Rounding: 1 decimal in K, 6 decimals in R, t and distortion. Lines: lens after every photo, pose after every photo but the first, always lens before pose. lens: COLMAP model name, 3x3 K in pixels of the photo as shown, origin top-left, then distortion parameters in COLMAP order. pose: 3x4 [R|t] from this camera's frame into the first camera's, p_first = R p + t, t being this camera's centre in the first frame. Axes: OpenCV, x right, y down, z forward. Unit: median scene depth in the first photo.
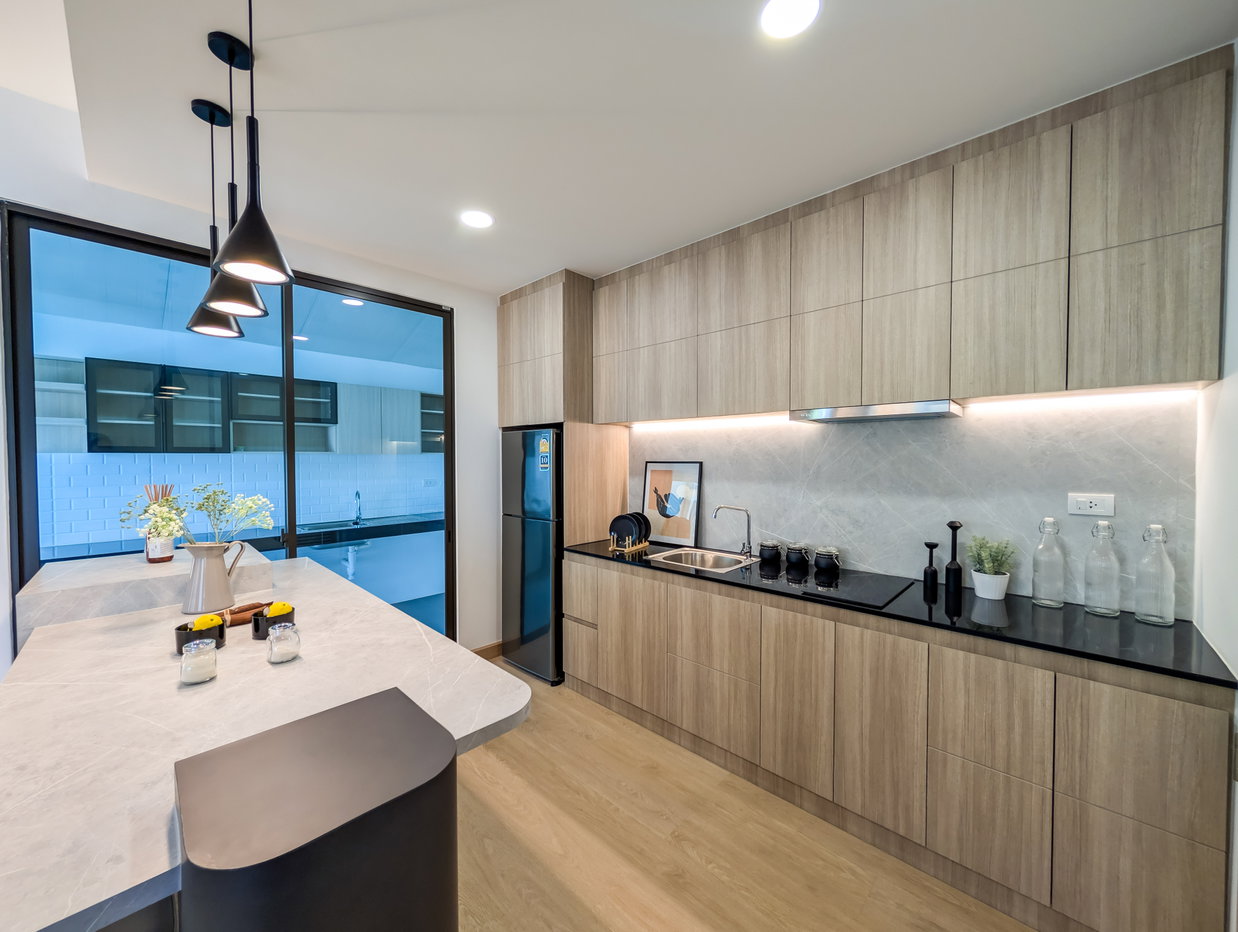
lens RADIAL K [[469.3, 0, 624.3], [0, 469.3, 467.8], [0, 0, 1]] dist [0.000075, -0.000208]
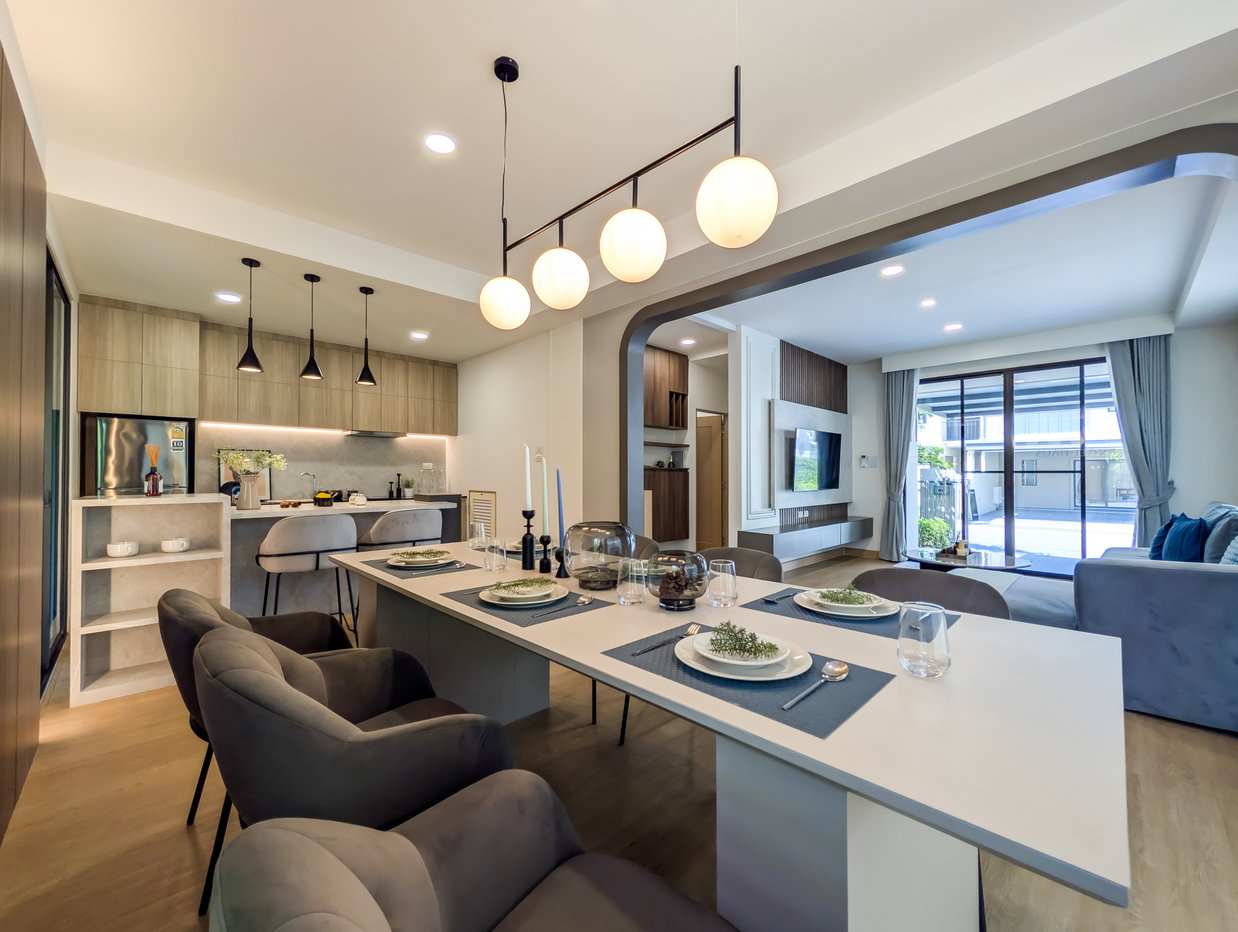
lens RADIAL K [[469.3, 0, 624.3], [0, 469.3, 467.8], [0, 0, 1]] dist [0.000075, -0.000208]
pose [[0.019194, 0.011988, 0.999744, -2.102863], [0.022706, 0.999665, -0.012423, 0.138757], [-0.999558, 0.022939, 0.018915, -0.457208]]
